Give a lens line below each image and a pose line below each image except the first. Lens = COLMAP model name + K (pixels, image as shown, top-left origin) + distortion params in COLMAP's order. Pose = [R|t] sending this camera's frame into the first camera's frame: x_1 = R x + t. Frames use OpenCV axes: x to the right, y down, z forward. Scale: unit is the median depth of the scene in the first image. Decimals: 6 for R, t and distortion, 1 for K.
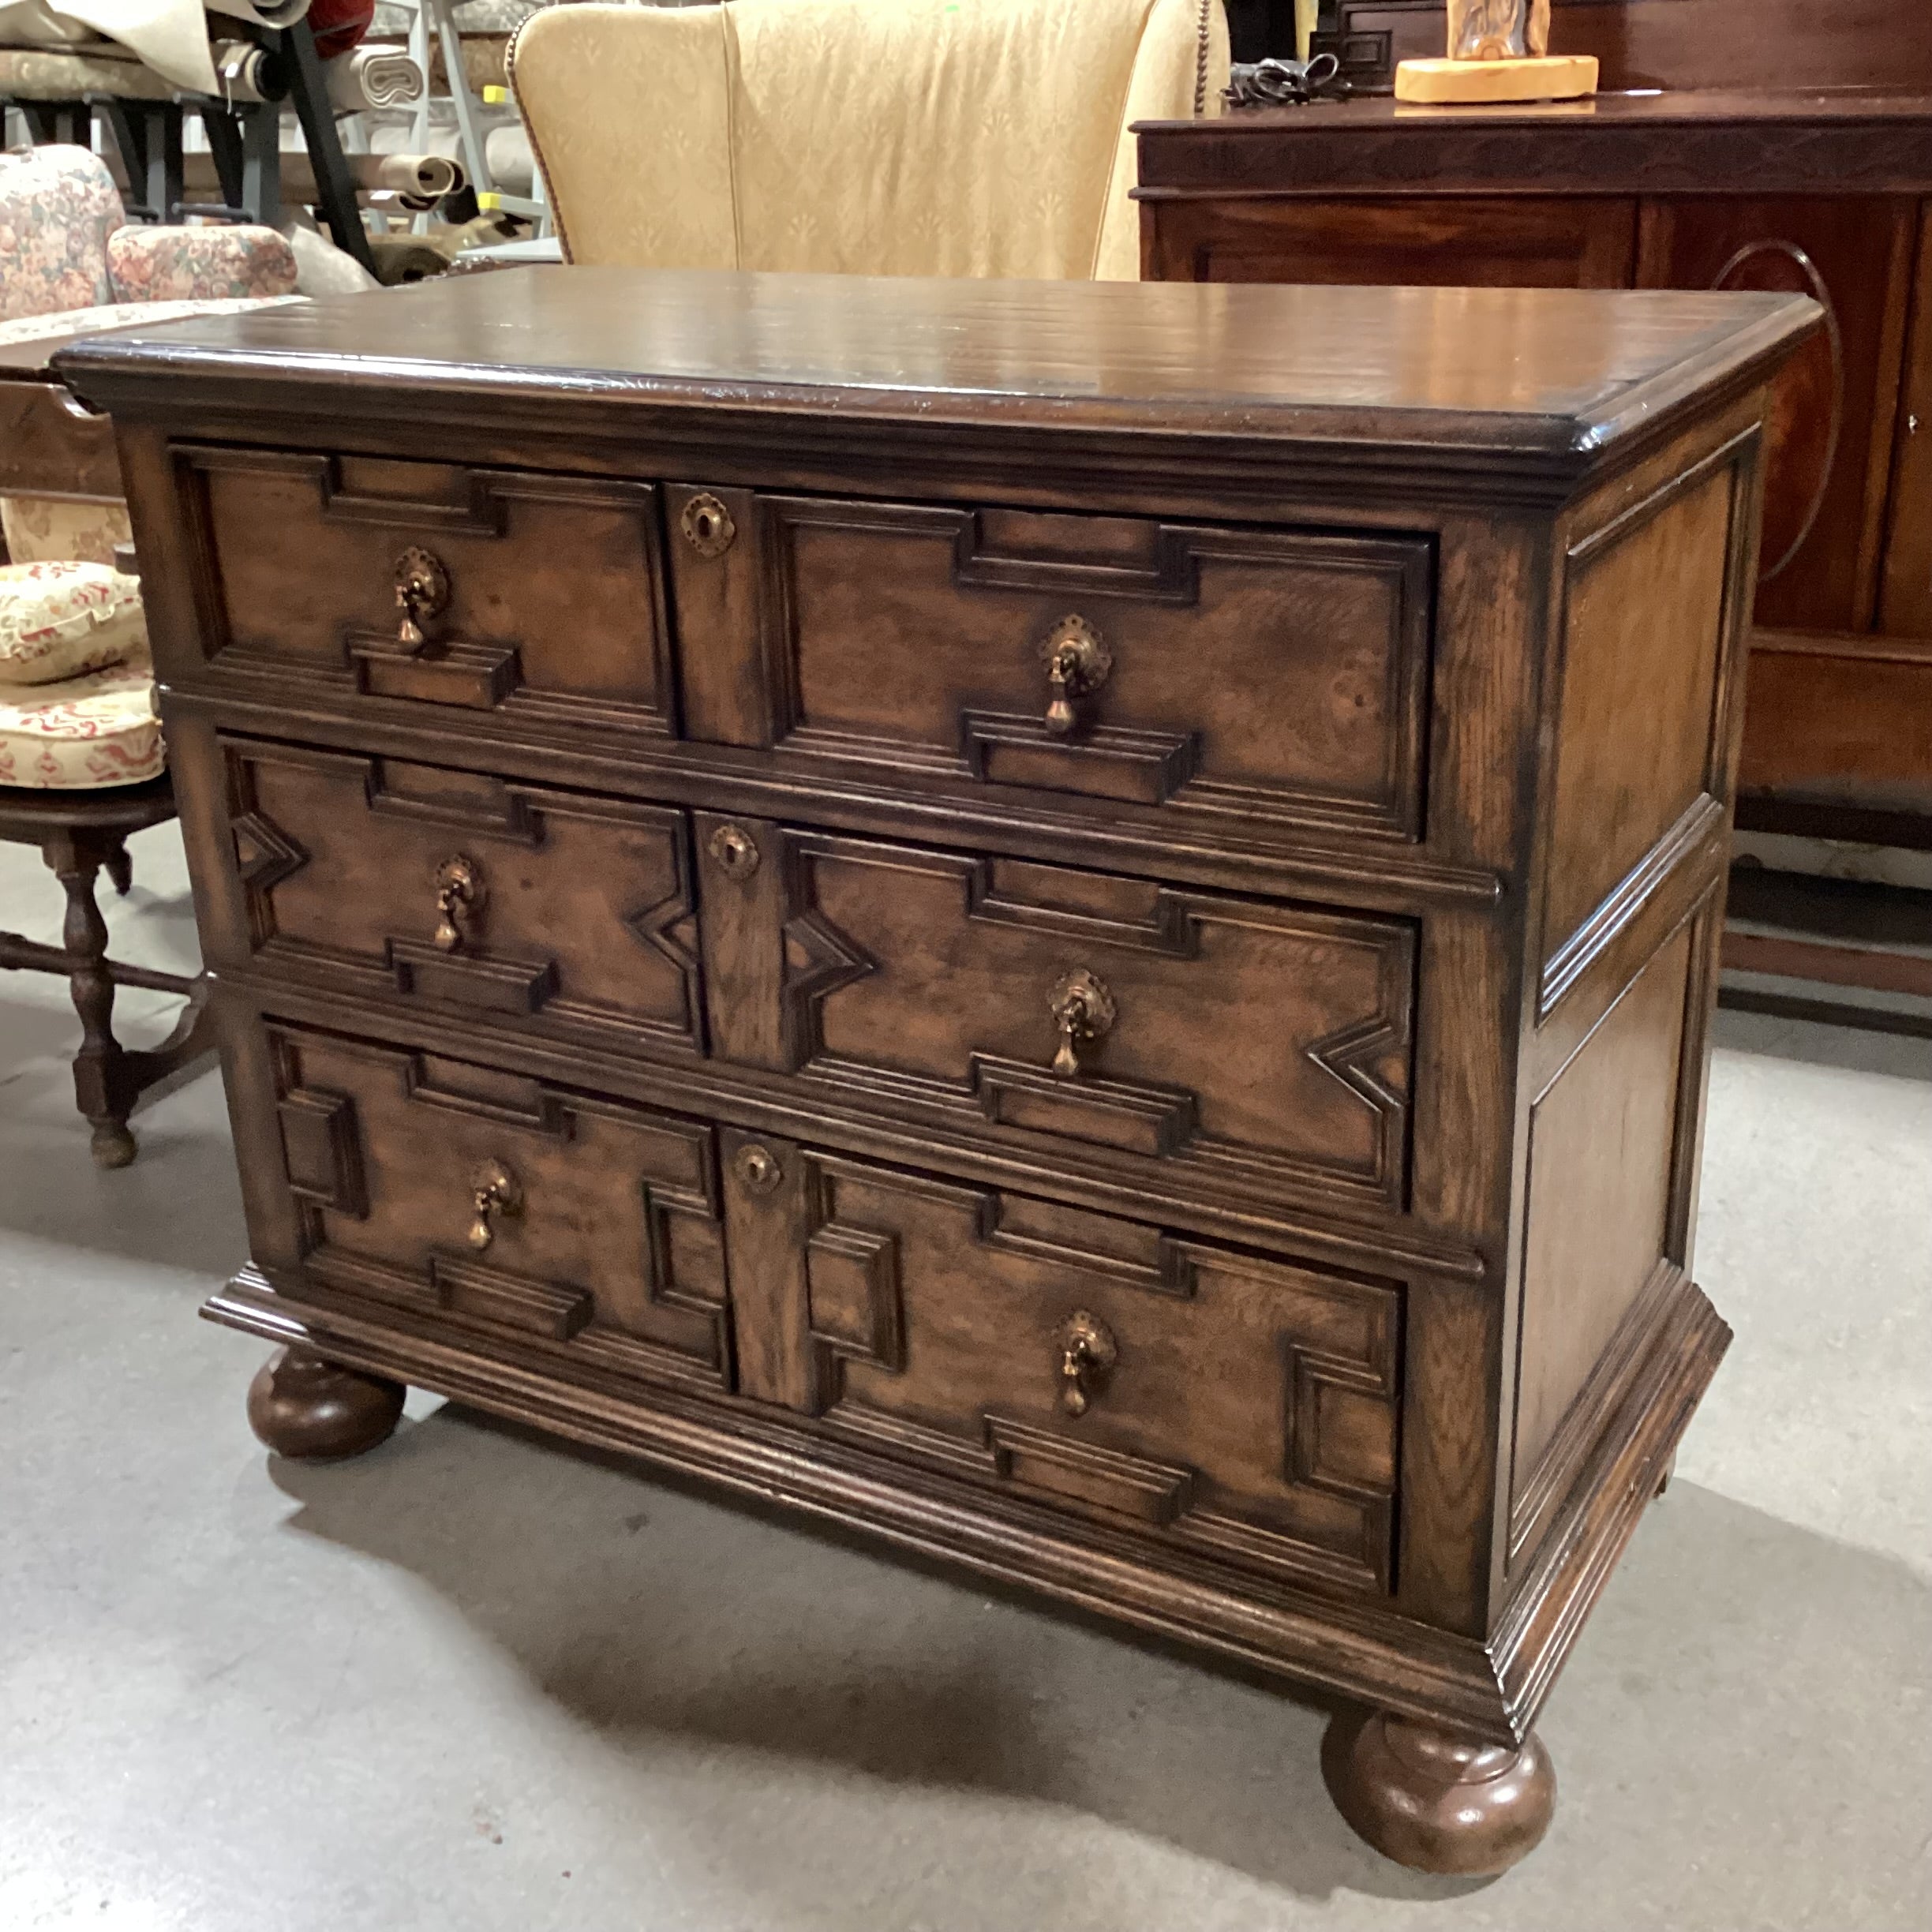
lens RADIAL K [[2348.0, 0, 955.8], [0, 2348.0, 960.1], [0, 0, 1]] dist [0.129202, -0.302060]
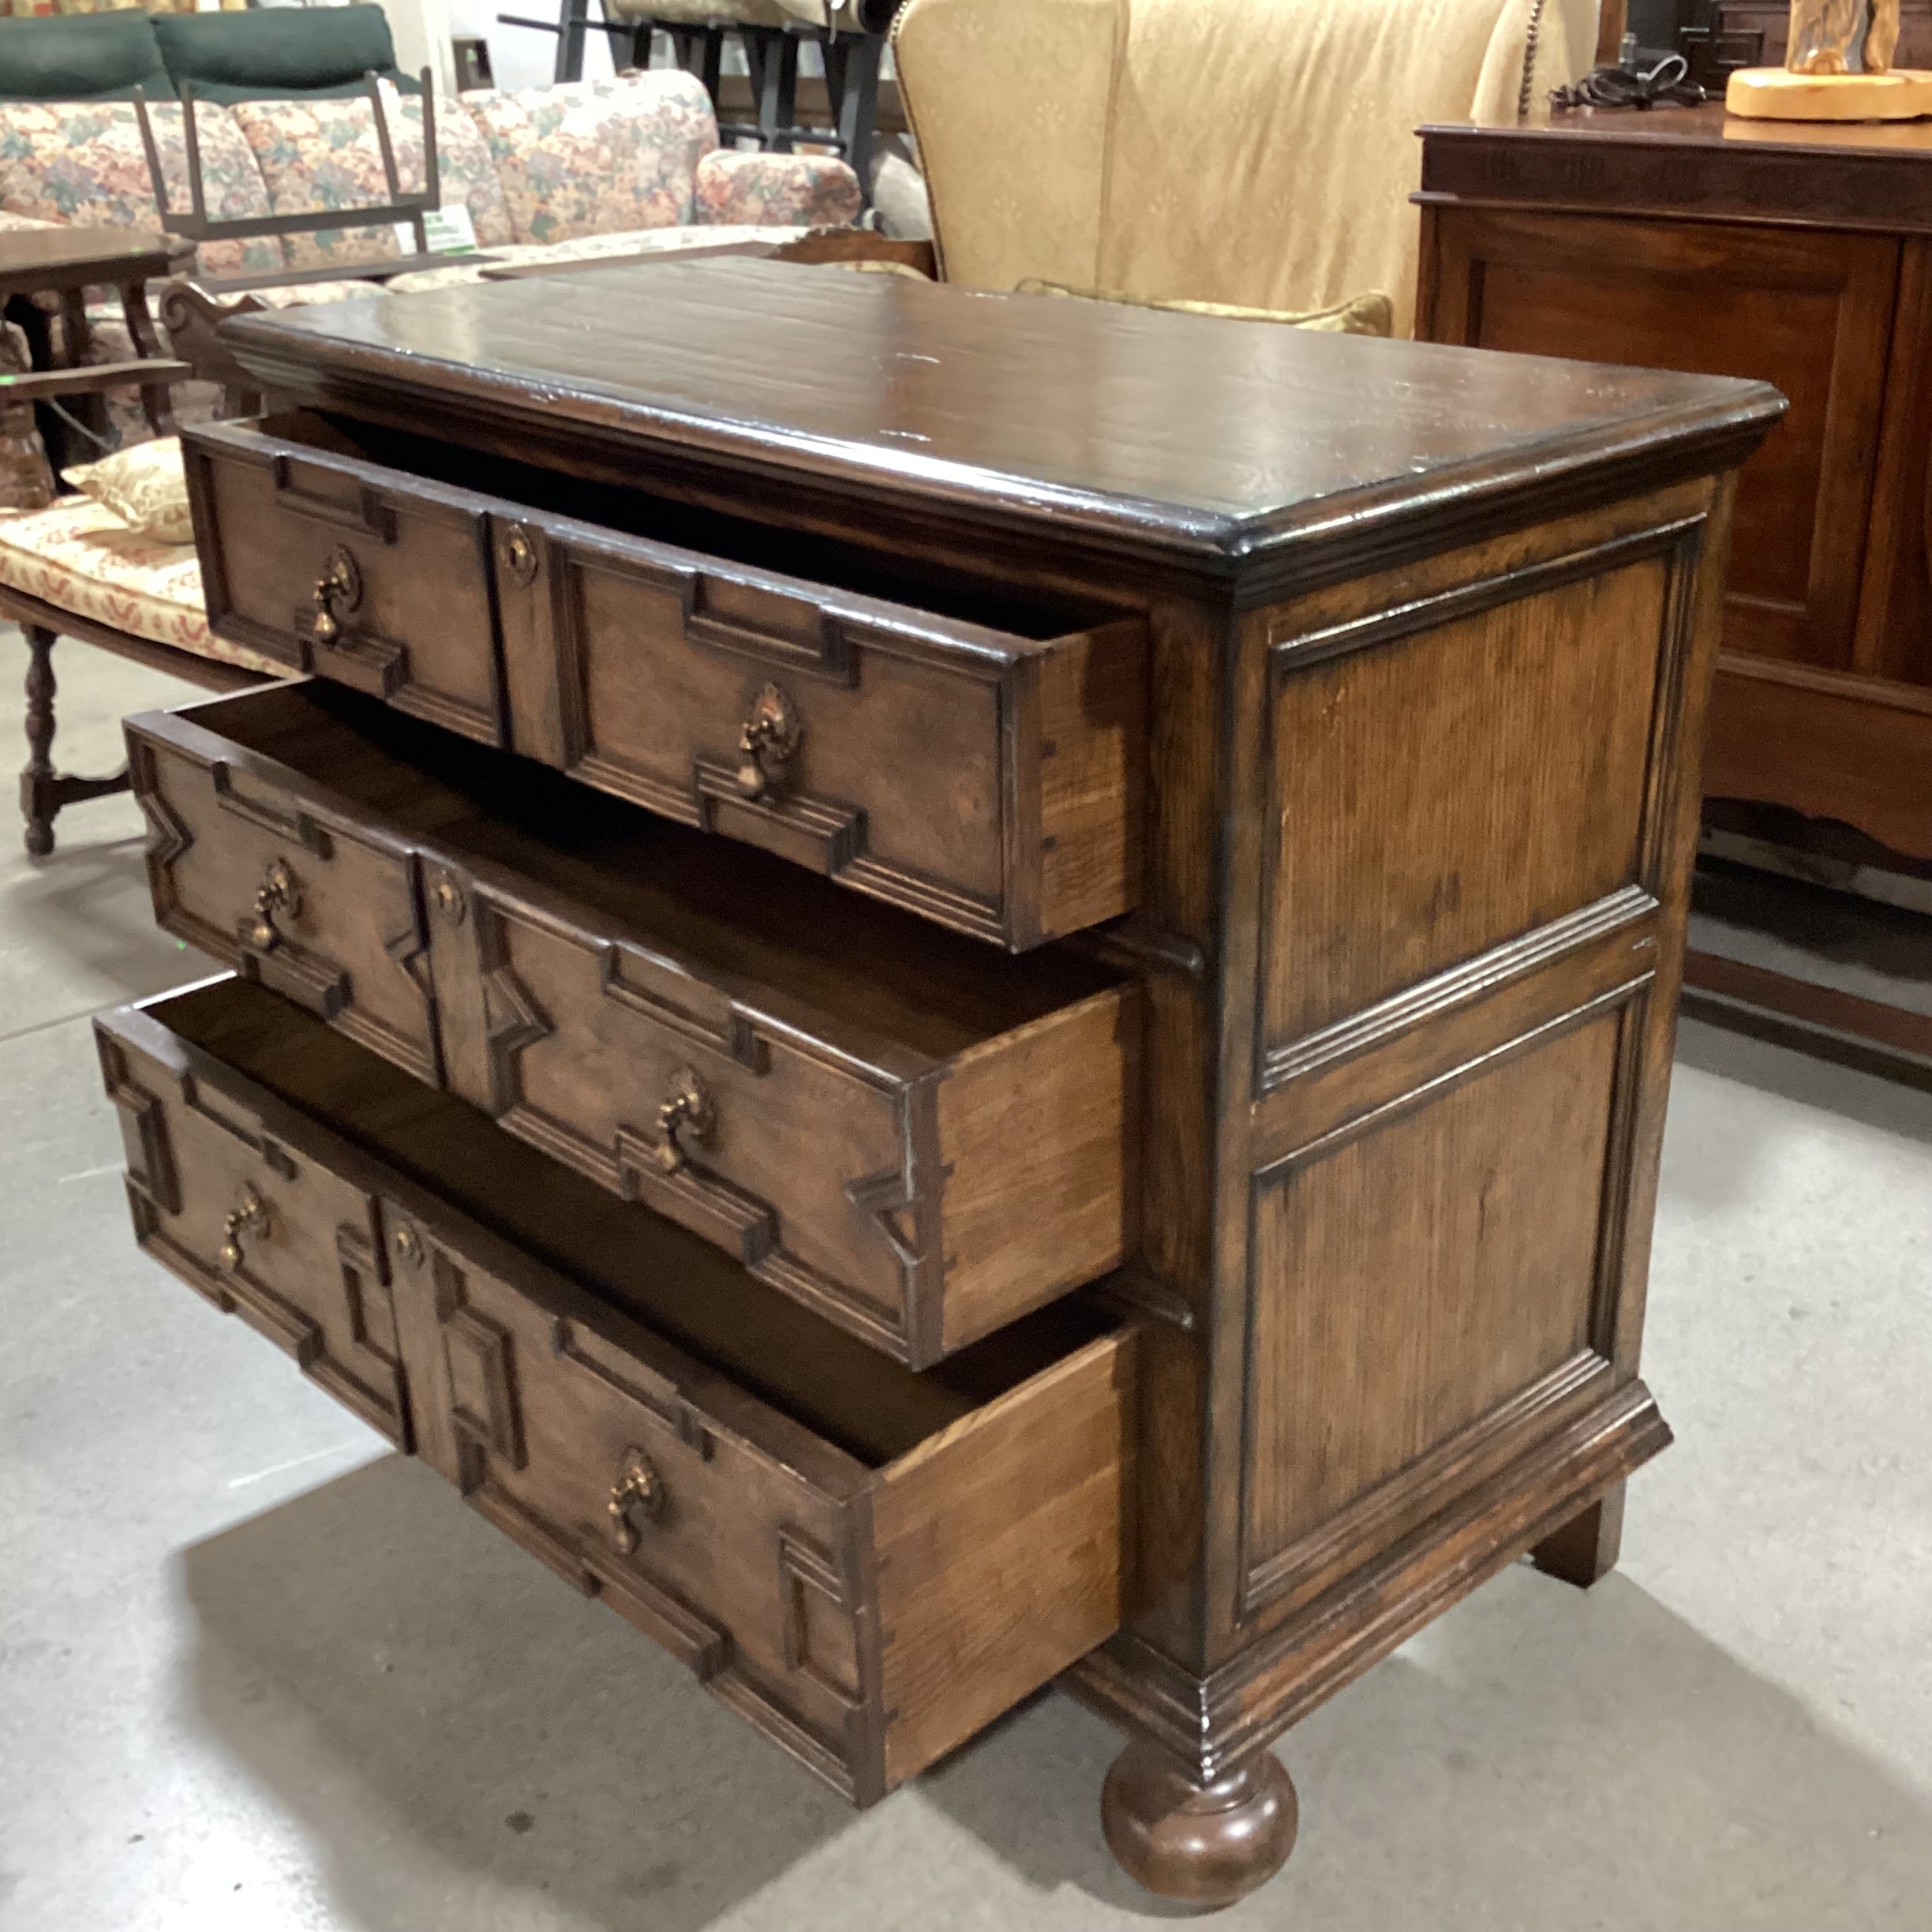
lens RADIAL K [[2374.7, 0, 966.0], [0, 2374.7, 966.0], [0, 0, 1]] dist [0.083477, -0.183744]
pose [[0.957089, 0.131616, -0.258181, 0.287449], [-0.123233, 0.991194, 0.048461, -0.047251], [0.262286, -0.014565, 0.964880, -0.019212]]
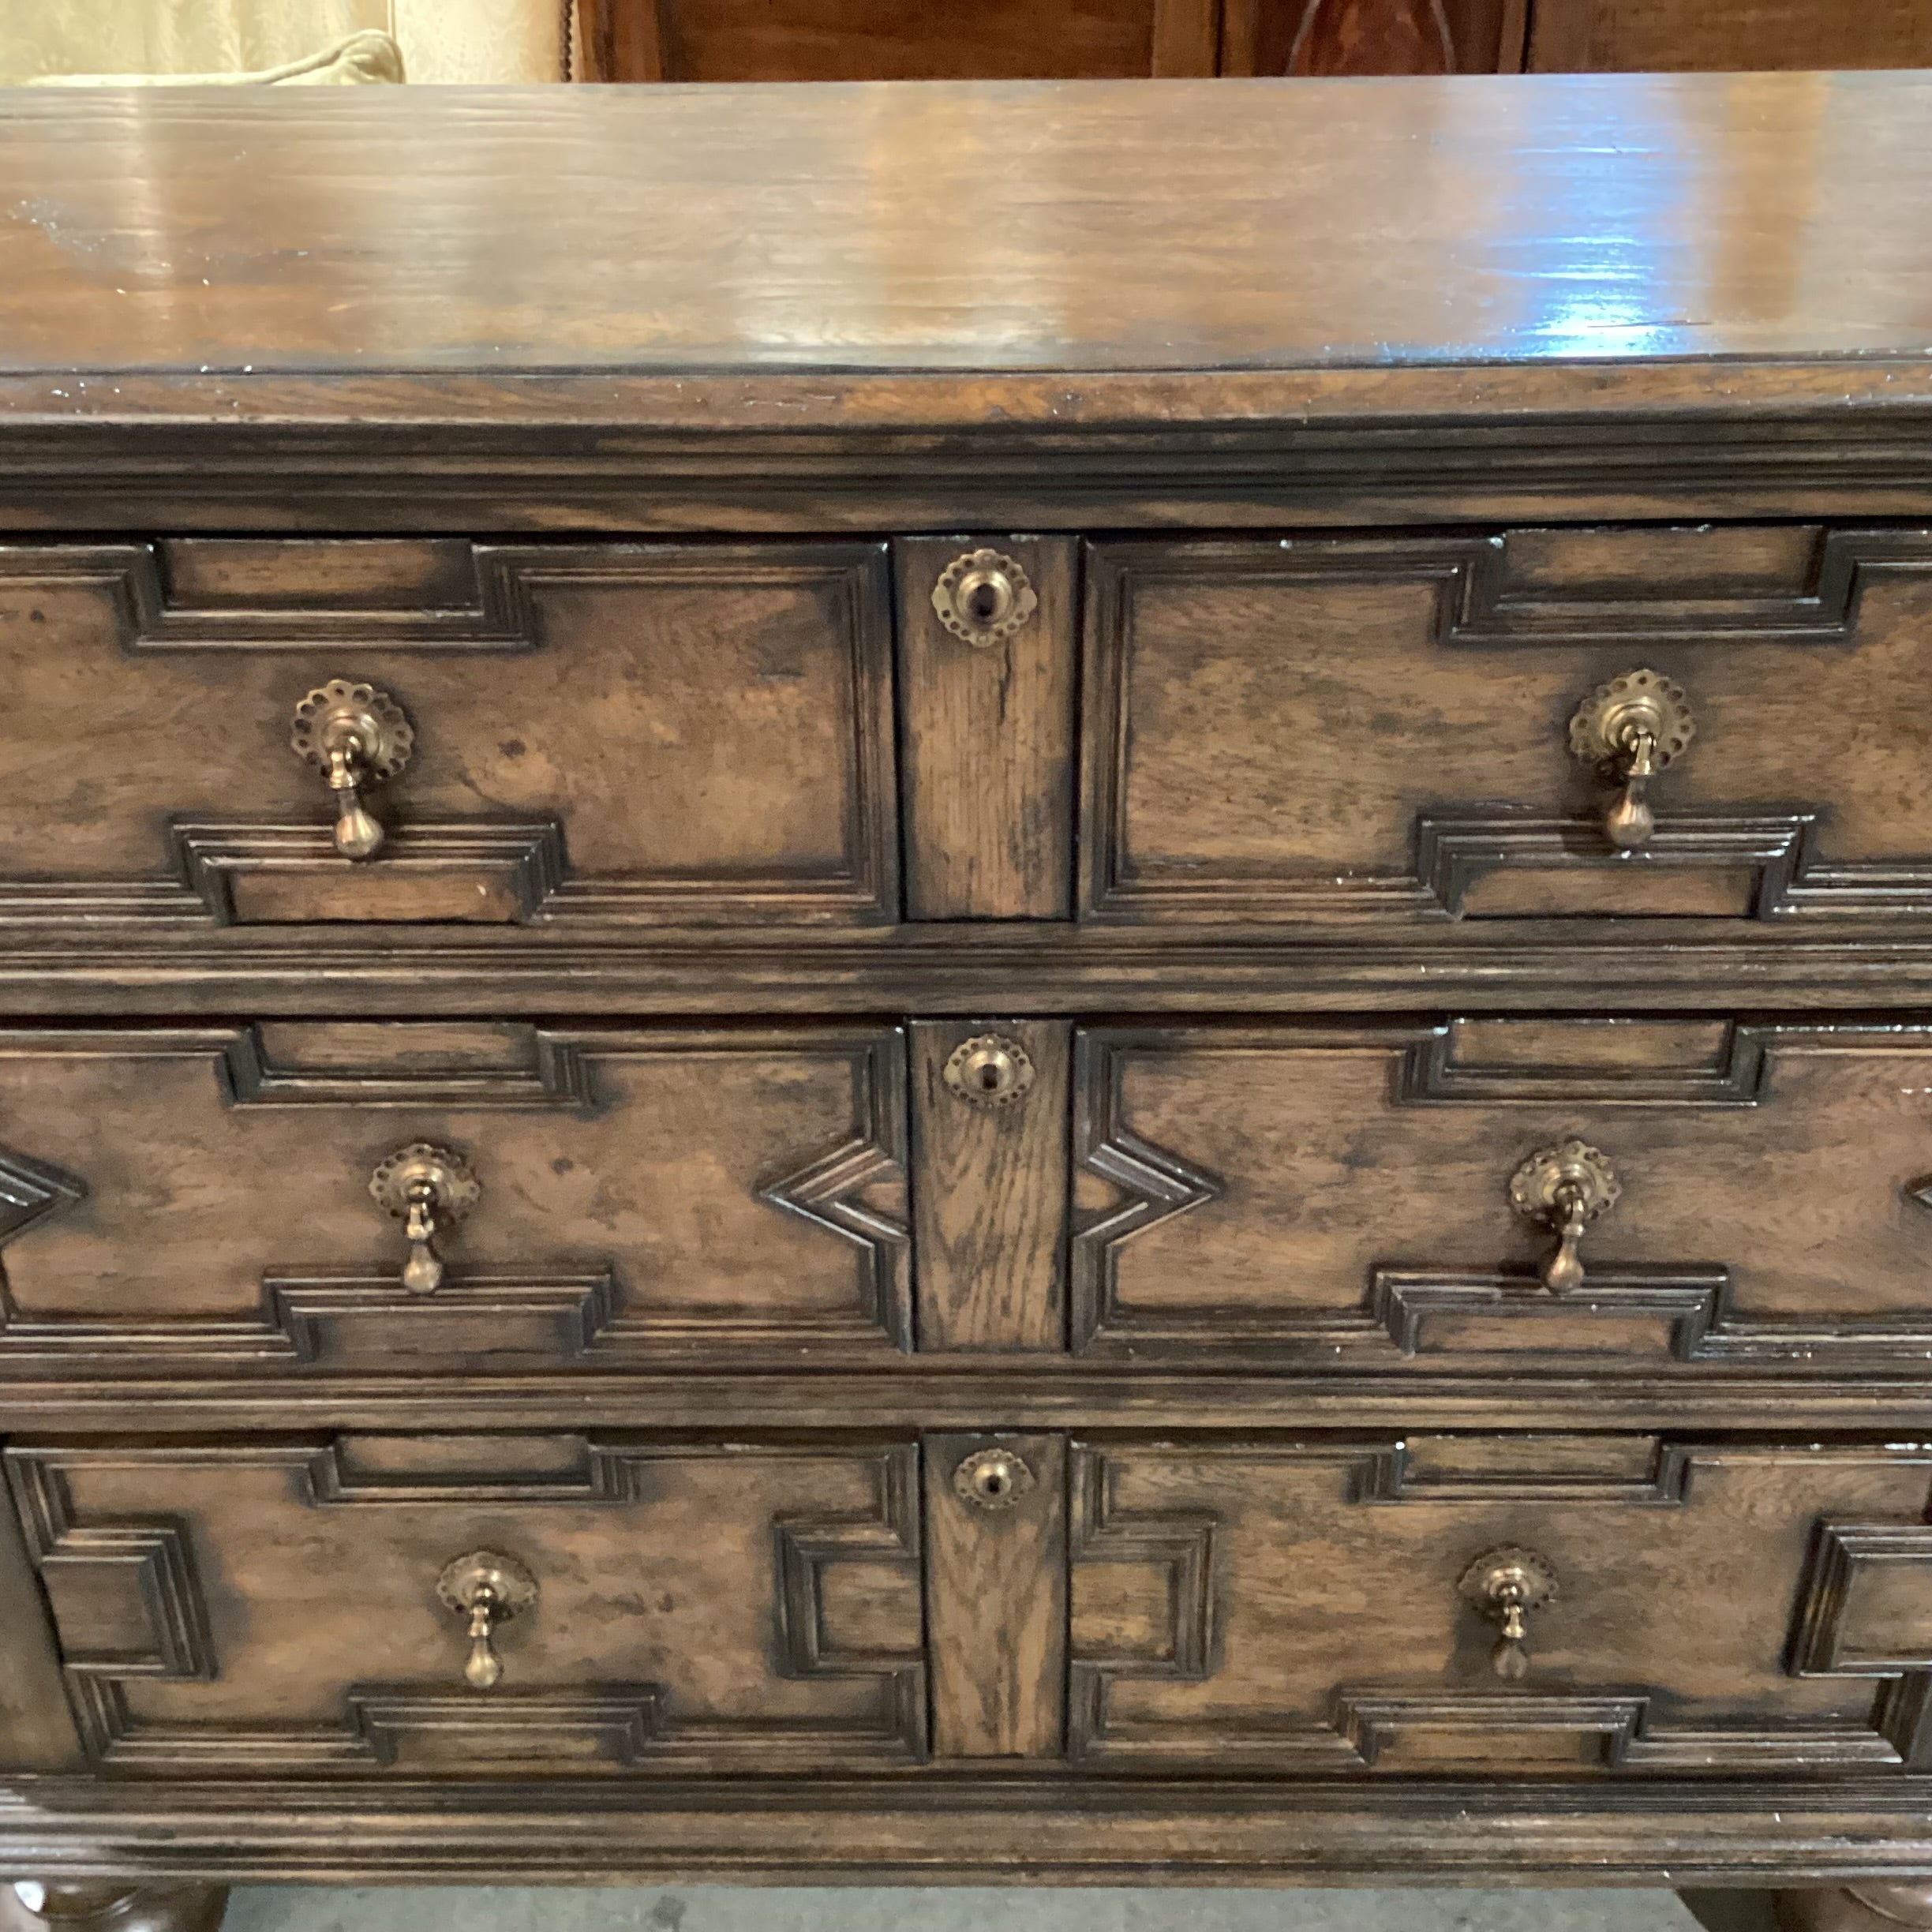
lens RADIAL K [[2343.6, 0, 969.3], [0, 2343.6, 958.2], [0, 0, 1]] dist [0.121339, -0.263272]
pose [[0.866310, -0.232535, 0.442080, -0.329945], [0.166824, 0.968906, 0.182733, -0.170342], [-0.470826, -0.084553, 0.878165, 0.380363]]
